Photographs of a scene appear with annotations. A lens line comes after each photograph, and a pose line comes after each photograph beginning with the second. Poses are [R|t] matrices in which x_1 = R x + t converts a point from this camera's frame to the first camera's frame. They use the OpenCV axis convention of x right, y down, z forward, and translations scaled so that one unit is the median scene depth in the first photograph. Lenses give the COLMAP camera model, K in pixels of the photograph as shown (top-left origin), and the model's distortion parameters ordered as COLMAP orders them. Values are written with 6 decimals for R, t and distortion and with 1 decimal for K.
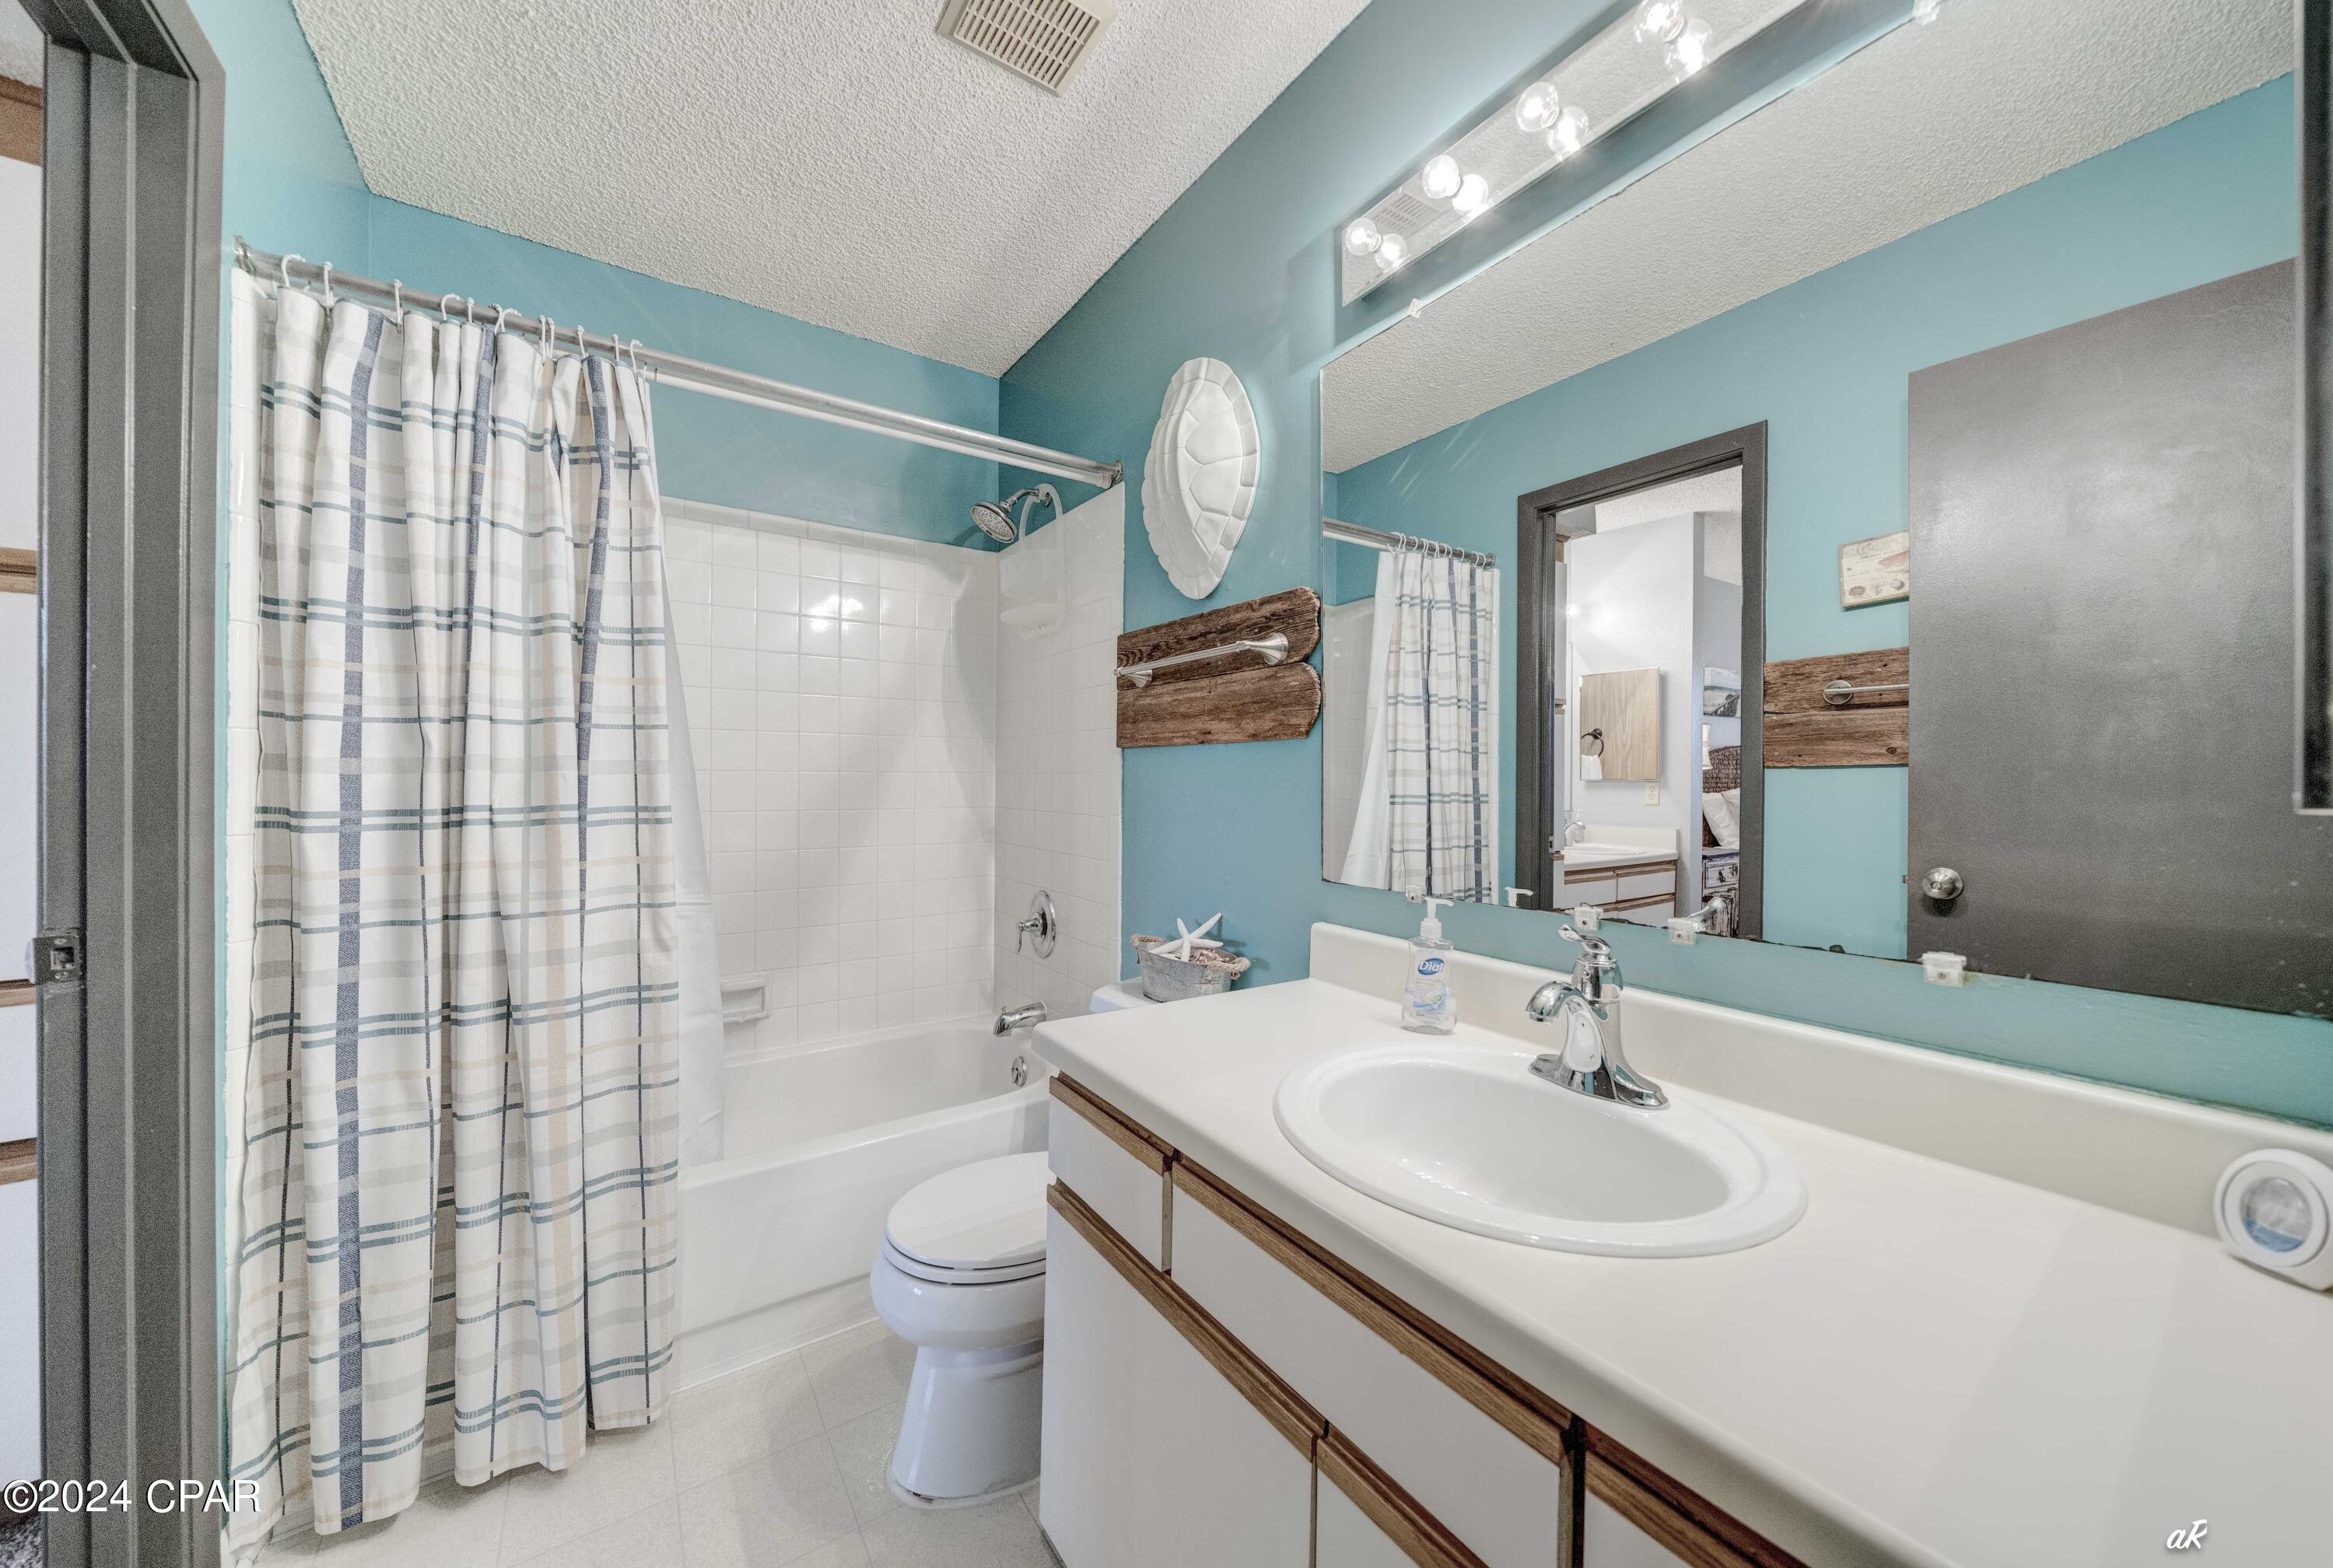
lens RADIAL K [[907.8, 0, 1165.0], [0, 907.8, 774.7], [0, 0, 1]] dist [-0.001812, -0.000167]
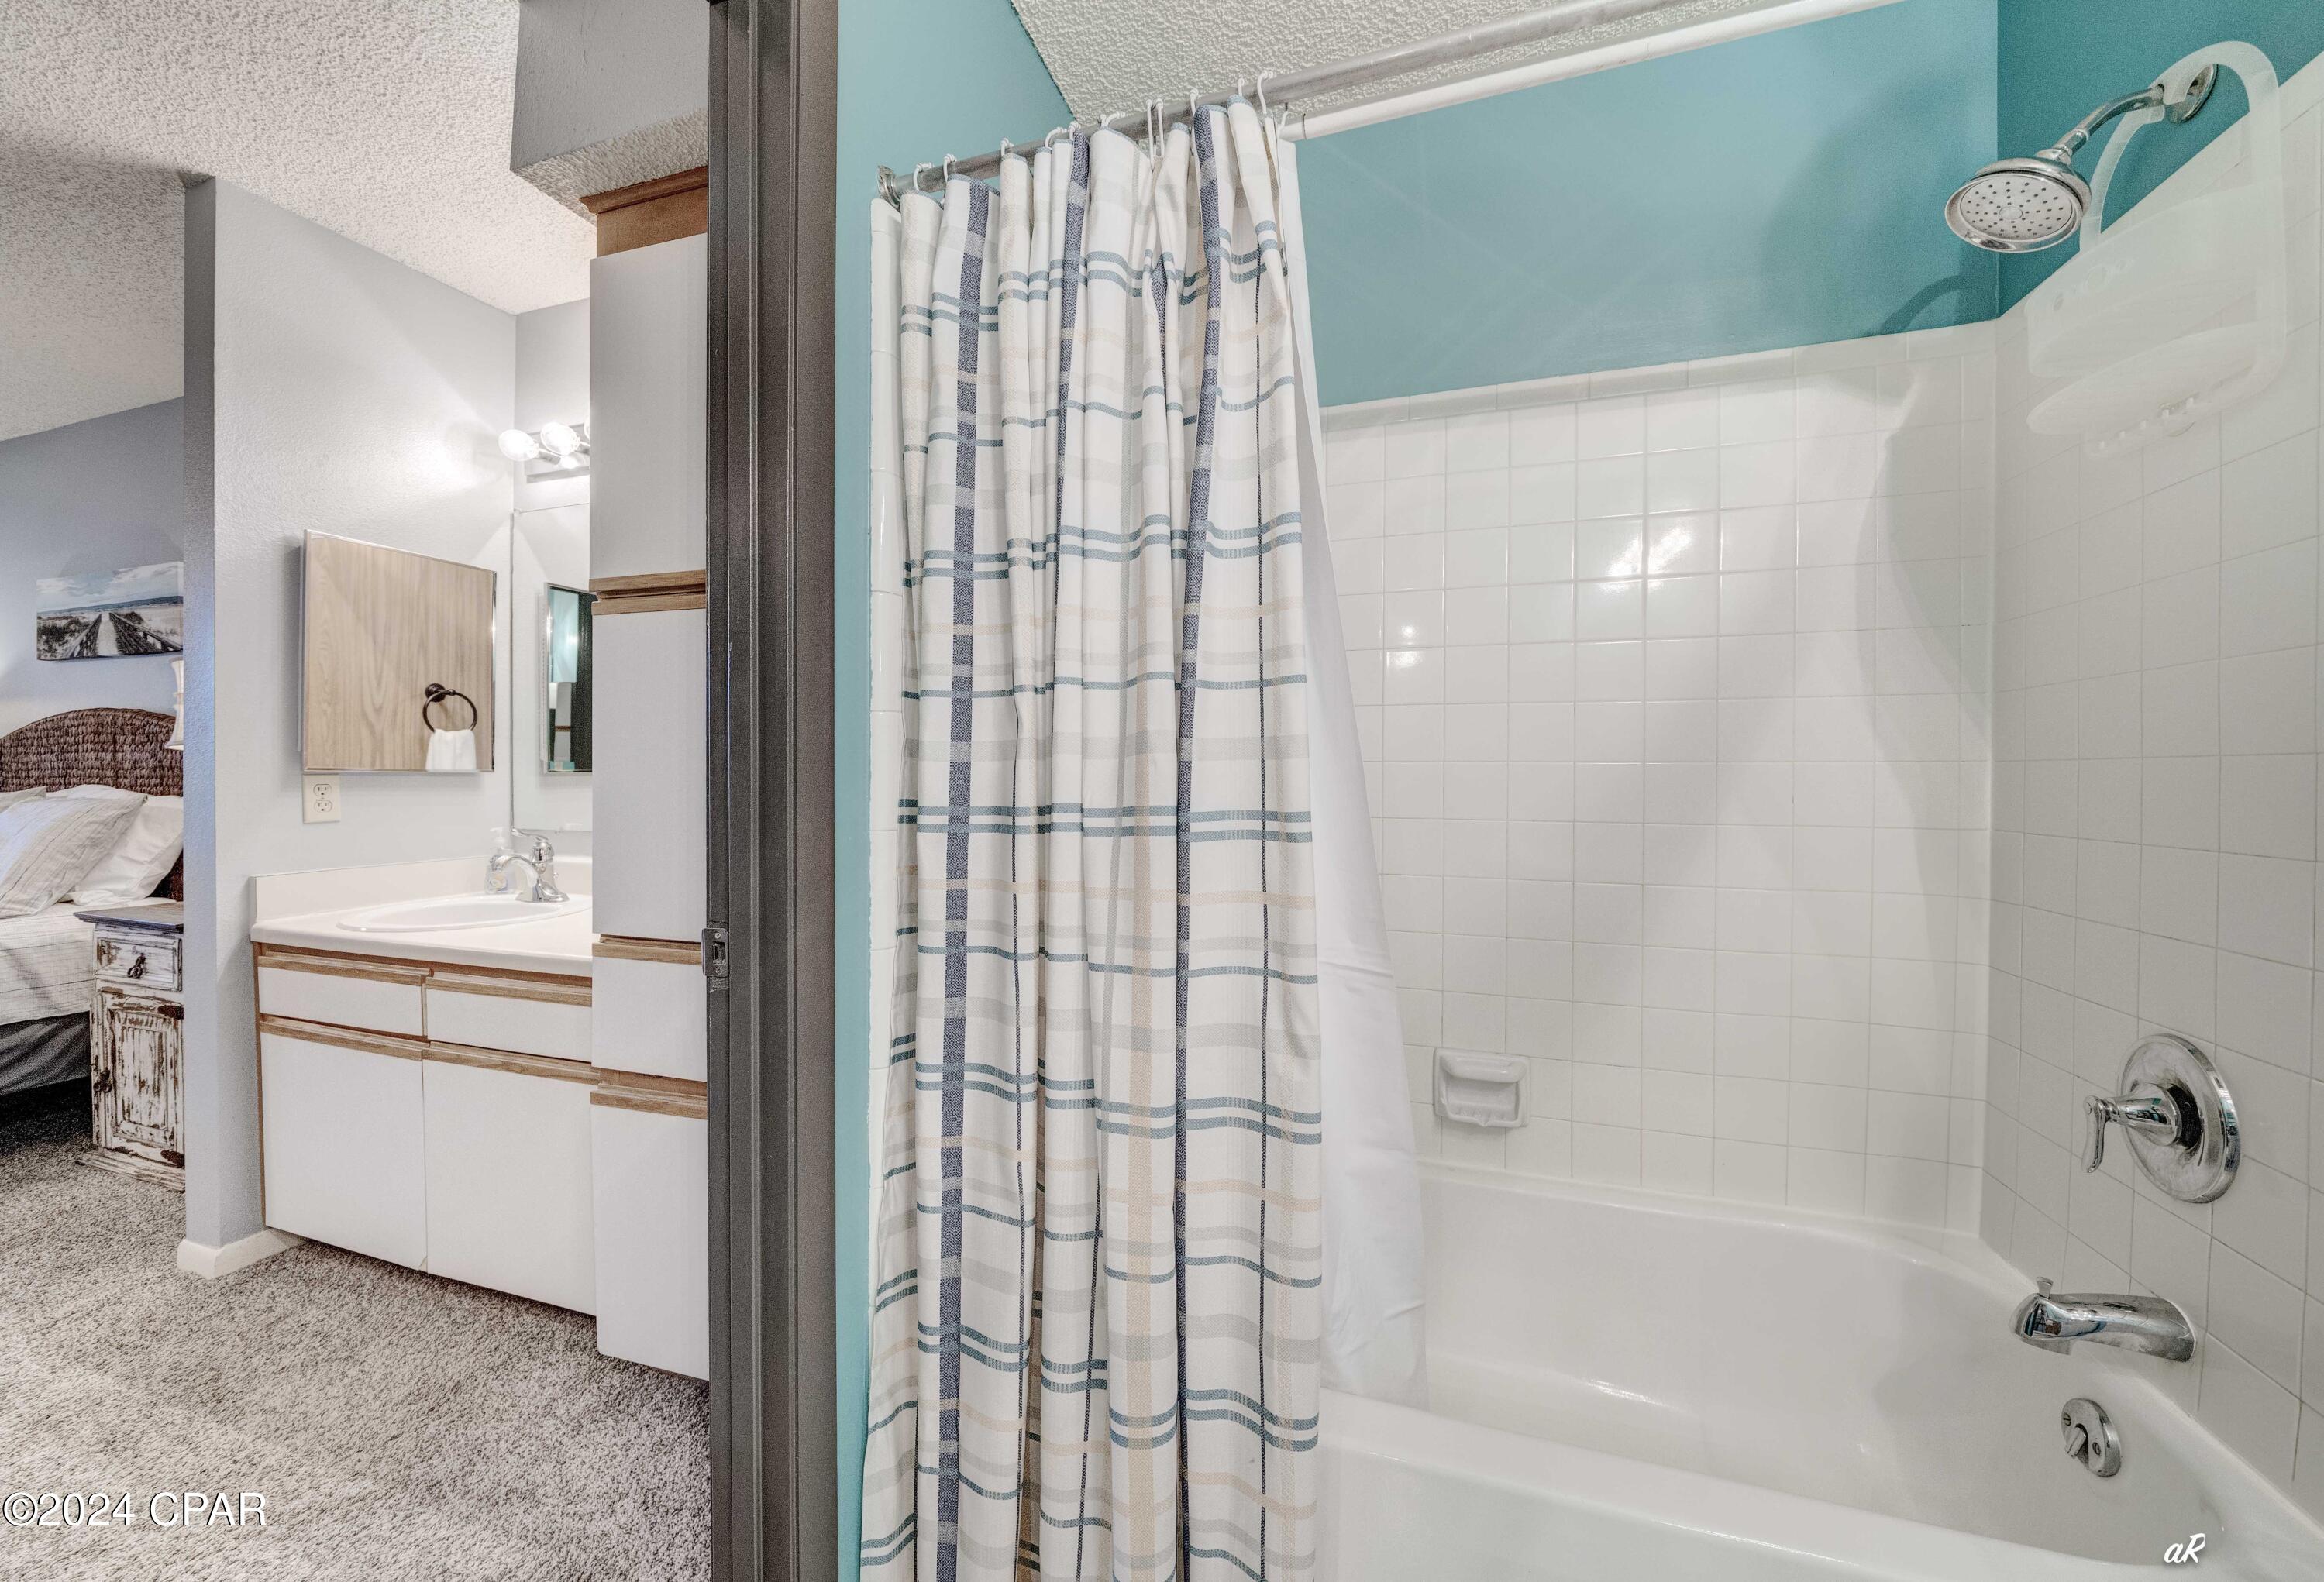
lens RADIAL K [[764.1, 0, 1154.5], [0, 764.1, 779.9], [0, 0, 1]] dist [-0.006683, -0.000018]
pose [[0.594313, 0.002339, -0.804231, -0.224429], [0.000888, 0.999993, 0.003564, 0.012546], [0.804233, -0.002832, 0.594307, 0.680883]]
